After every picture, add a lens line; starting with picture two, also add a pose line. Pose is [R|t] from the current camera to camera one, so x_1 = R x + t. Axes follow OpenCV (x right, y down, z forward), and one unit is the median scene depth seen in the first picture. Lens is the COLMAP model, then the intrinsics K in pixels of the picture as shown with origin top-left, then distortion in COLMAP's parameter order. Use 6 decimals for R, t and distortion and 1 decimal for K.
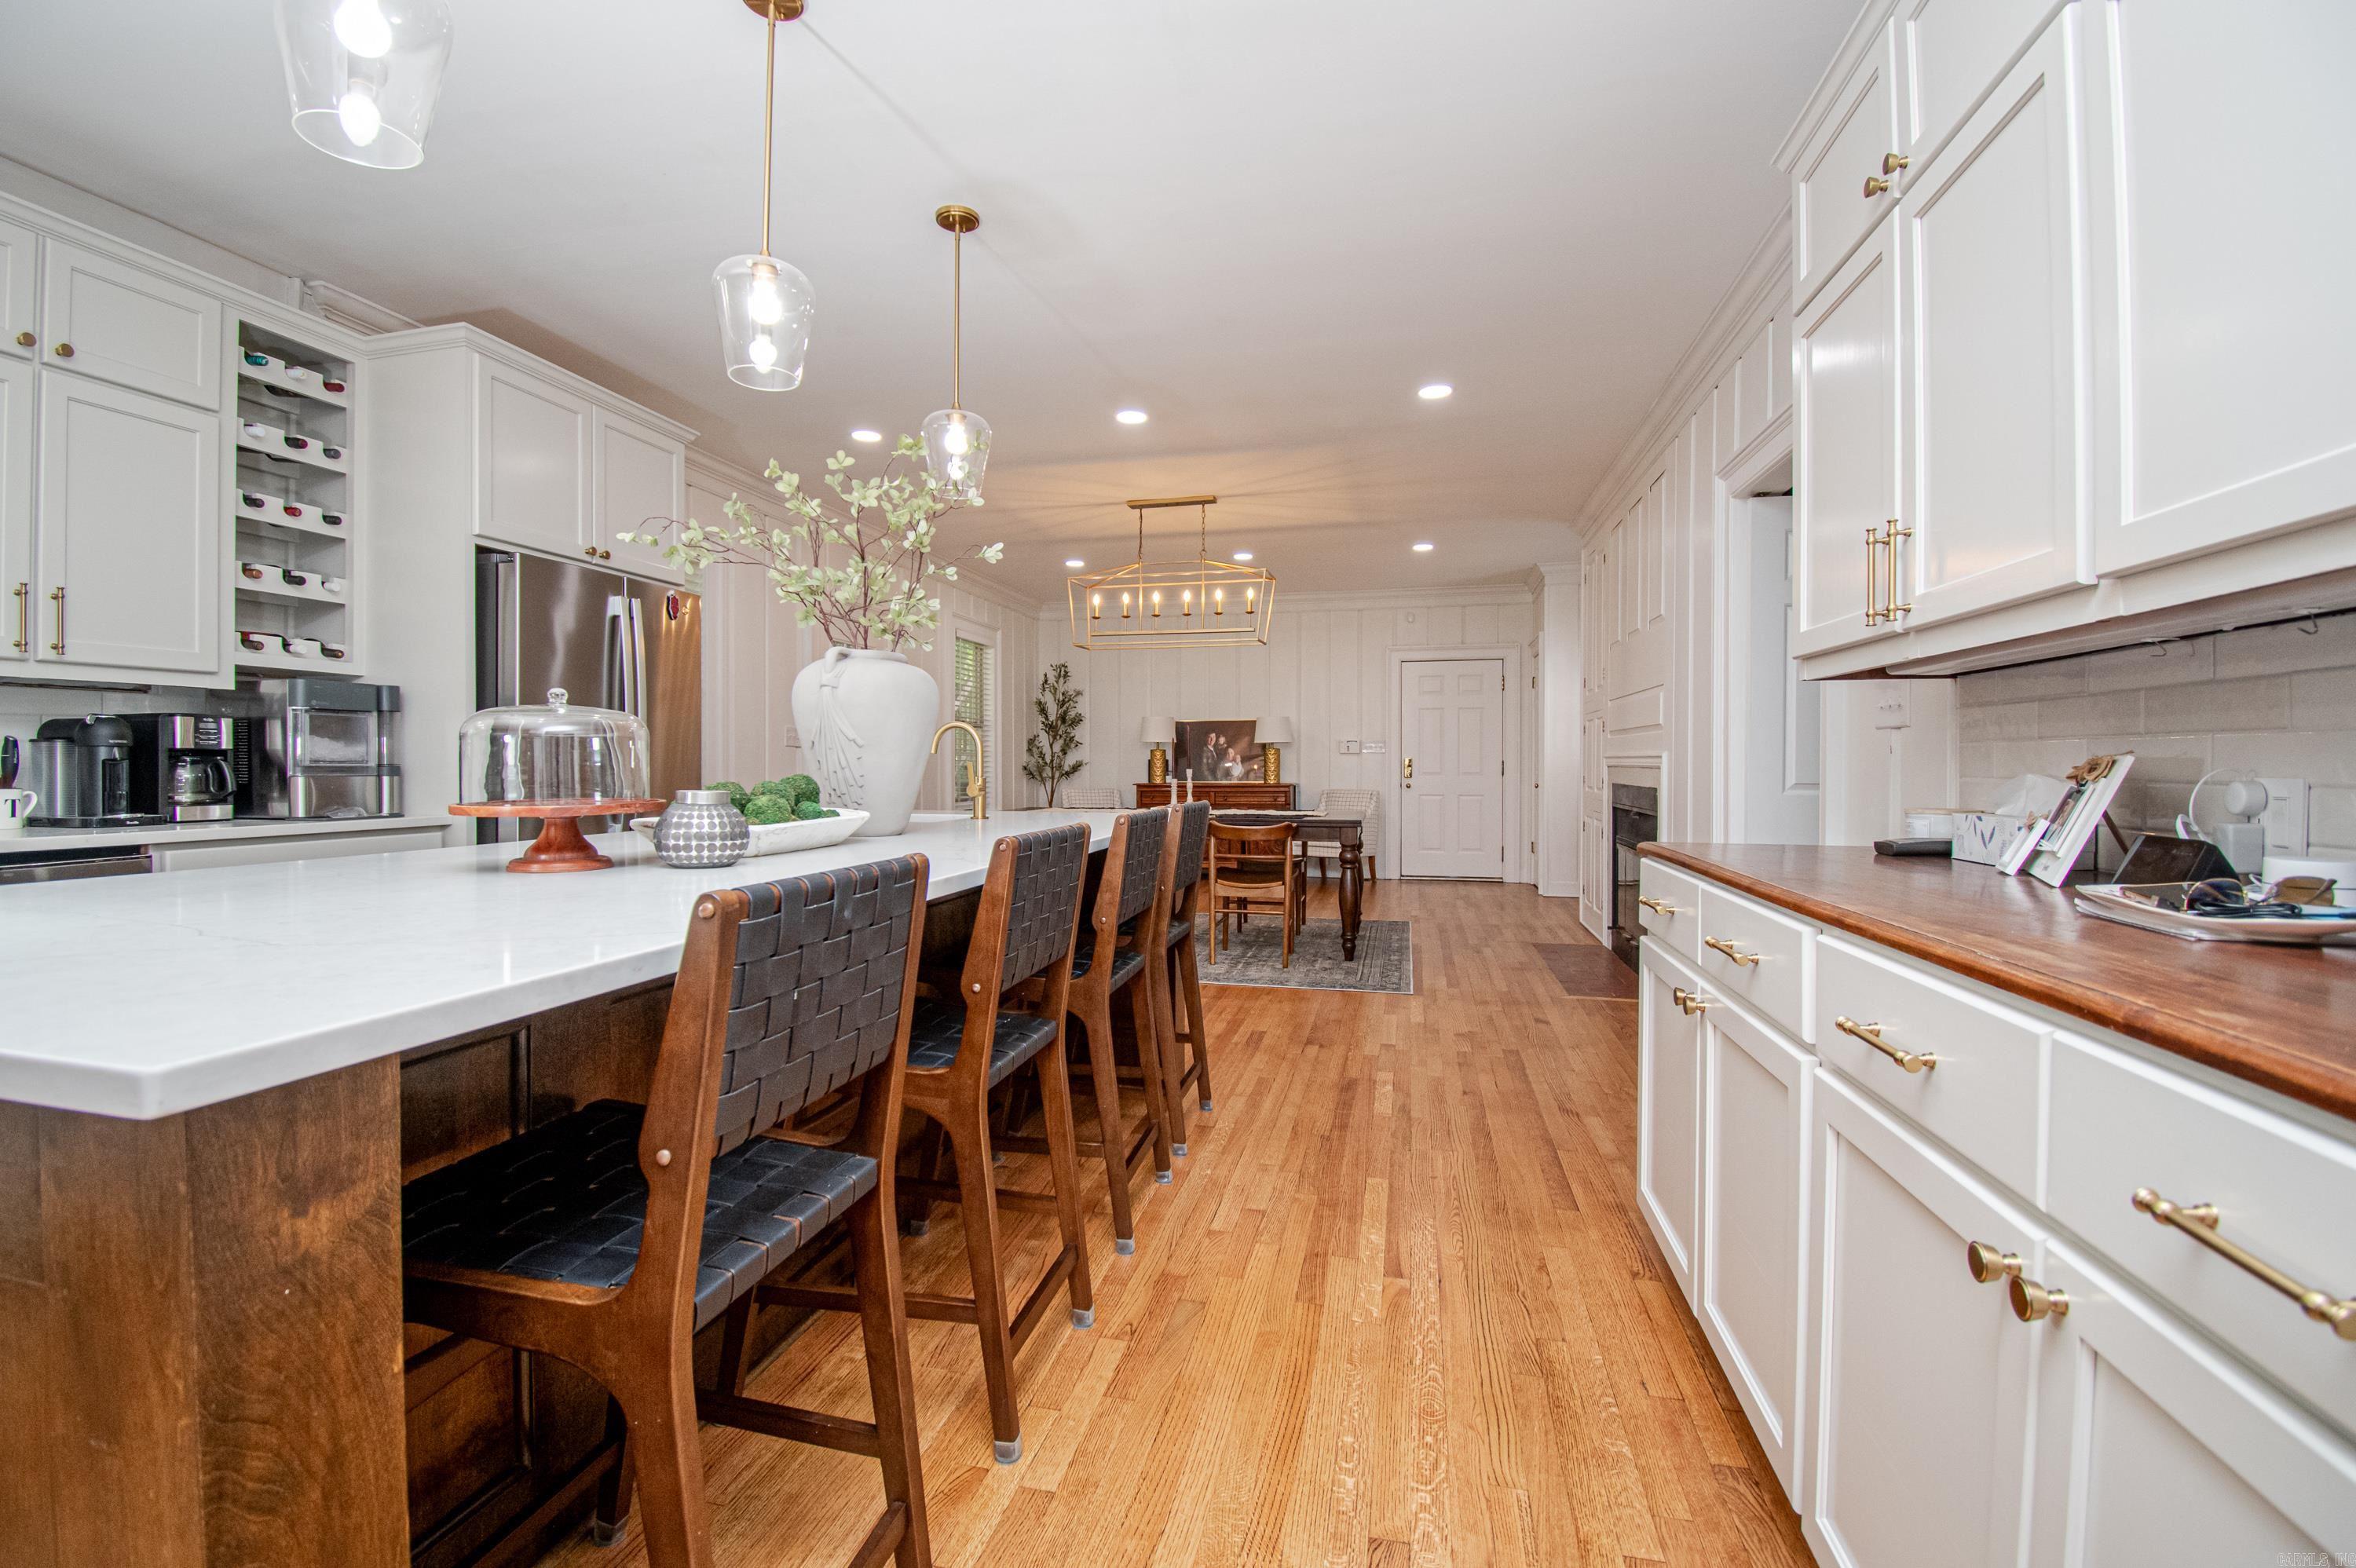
lens RADIAL K [[1045.0, 0, 1167.2], [0, 1045.0, 778.5], [0, 0, 1]] dist [0.006947, -0.017772]
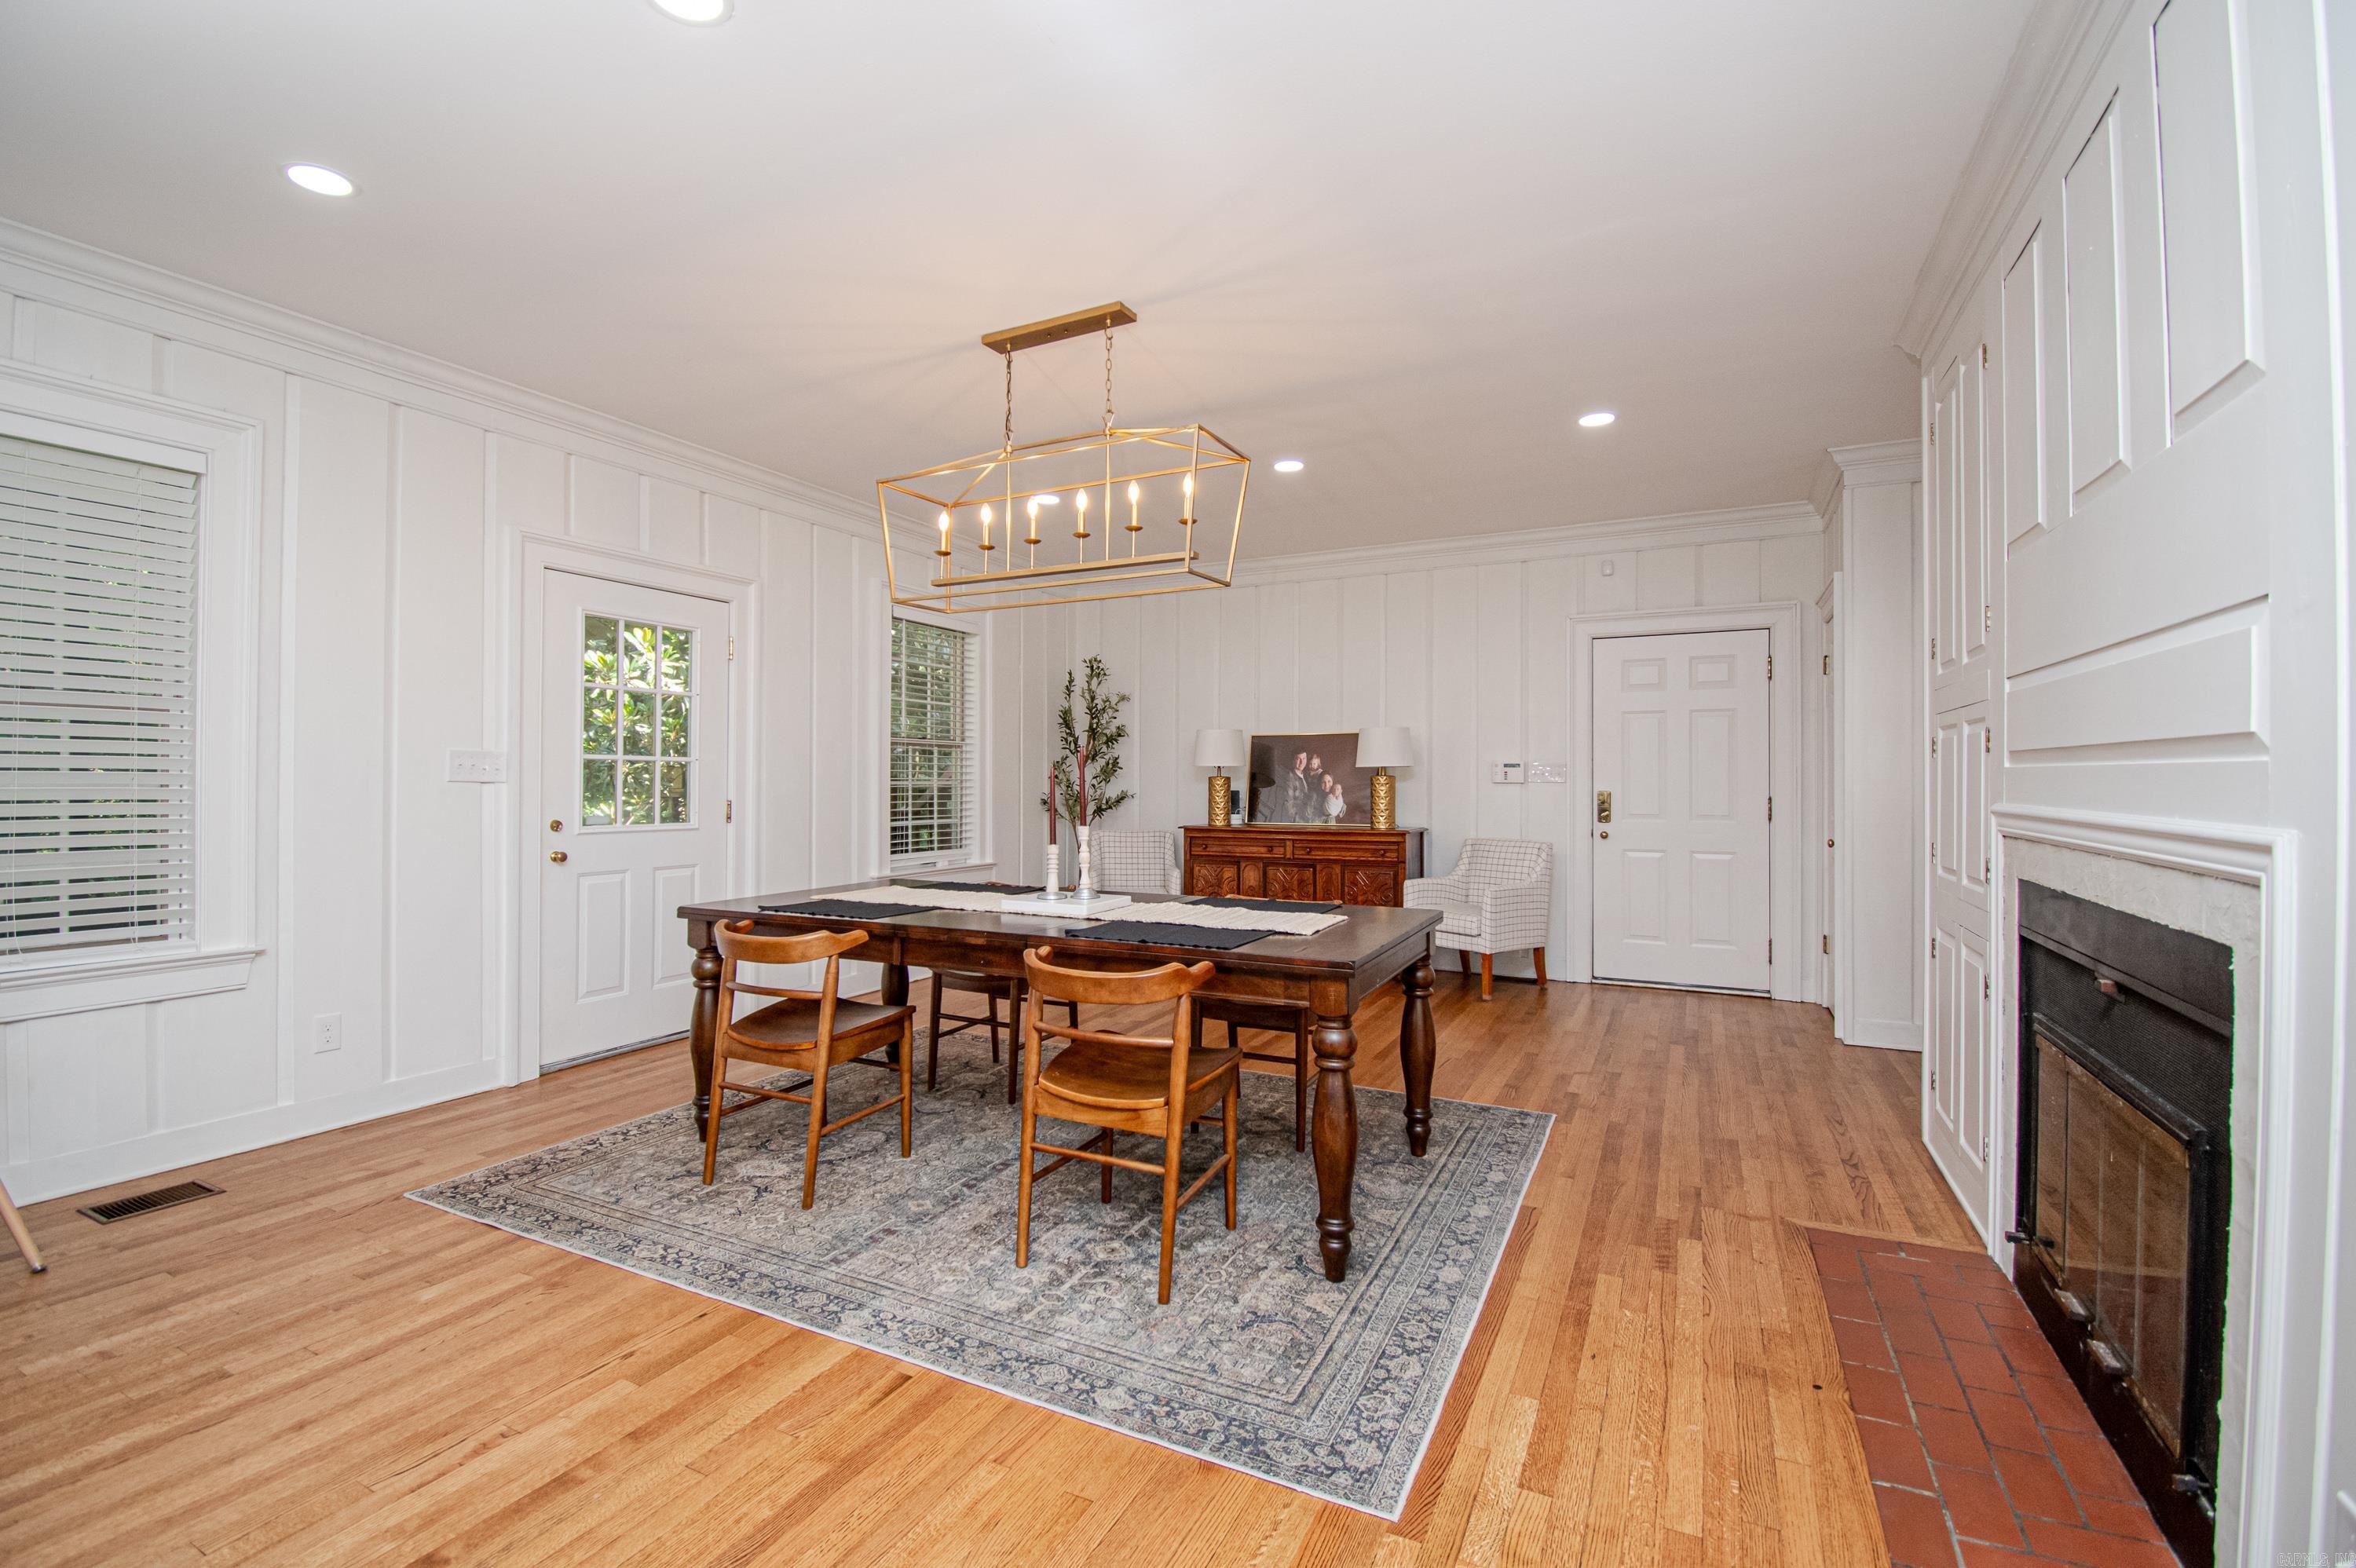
lens RADIAL K [[1045.0, 0, 1161.3], [0, 1045.0, 779.6], [0, 0, 1]] dist [0.006947, -0.017772]
pose [[0.971171, 0.000396, -0.238385, 0.122034], [-0.003339, 0.999923, -0.011940, -0.017778], [0.238362, 0.012392, 0.971097, 0.325260]]
